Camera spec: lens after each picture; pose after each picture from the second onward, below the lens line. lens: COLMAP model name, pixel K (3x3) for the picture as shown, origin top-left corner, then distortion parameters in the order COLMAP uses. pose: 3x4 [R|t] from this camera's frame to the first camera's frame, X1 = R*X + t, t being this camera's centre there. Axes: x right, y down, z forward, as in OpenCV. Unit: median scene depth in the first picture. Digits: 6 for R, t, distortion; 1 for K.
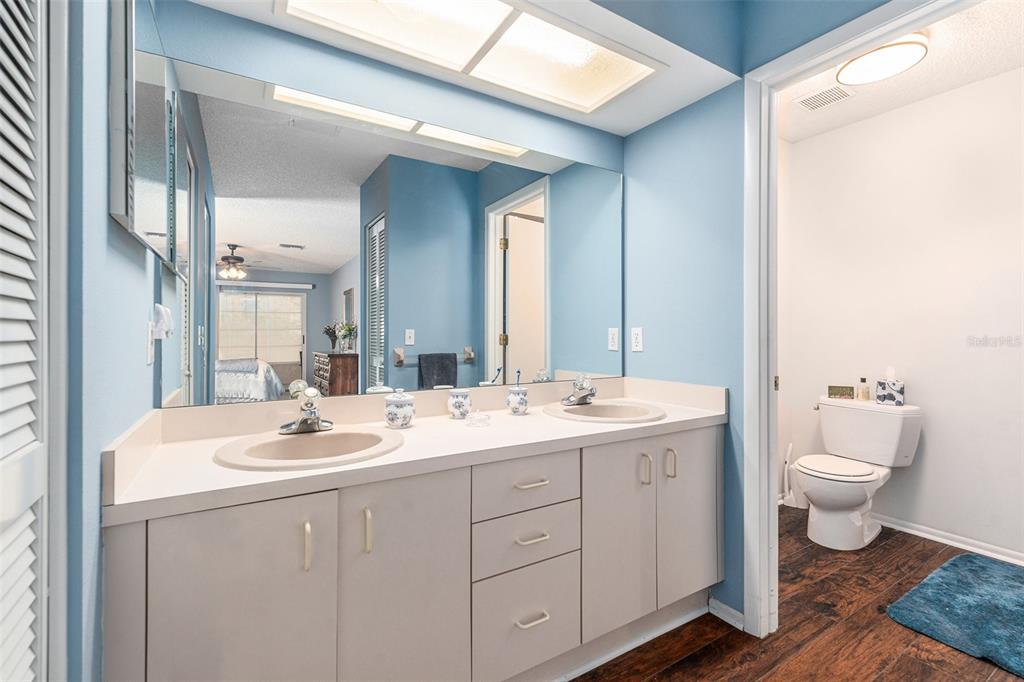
lens RADIAL K [[453.3, 0, 512.0], [0, 453.3, 341.0], [0, 0, 1]] dist [-0.002068, 0.000402]
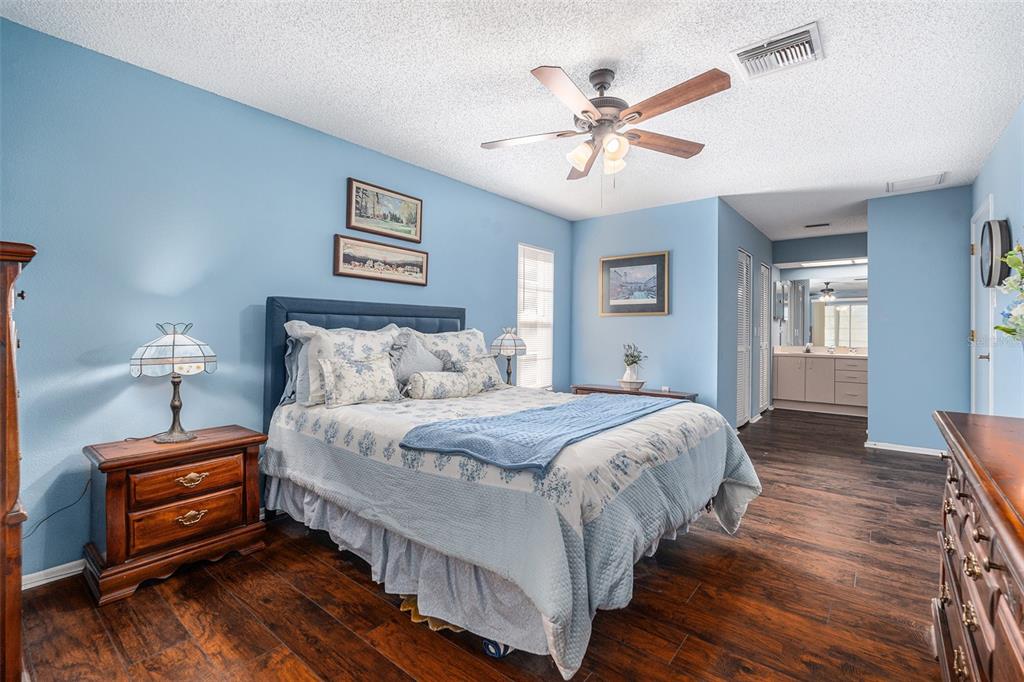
lens RADIAL K [[453.3, 0, 512.0], [0, 453.3, 341.0], [0, 0, 1]] dist [-0.002068, 0.000402]
pose [[0.328793, 0.018174, -0.944227, 3.254346], [-0.003946, 0.999833, 0.017871, 0.006991], [0.944394, -0.002150, 0.328810, -3.789350]]
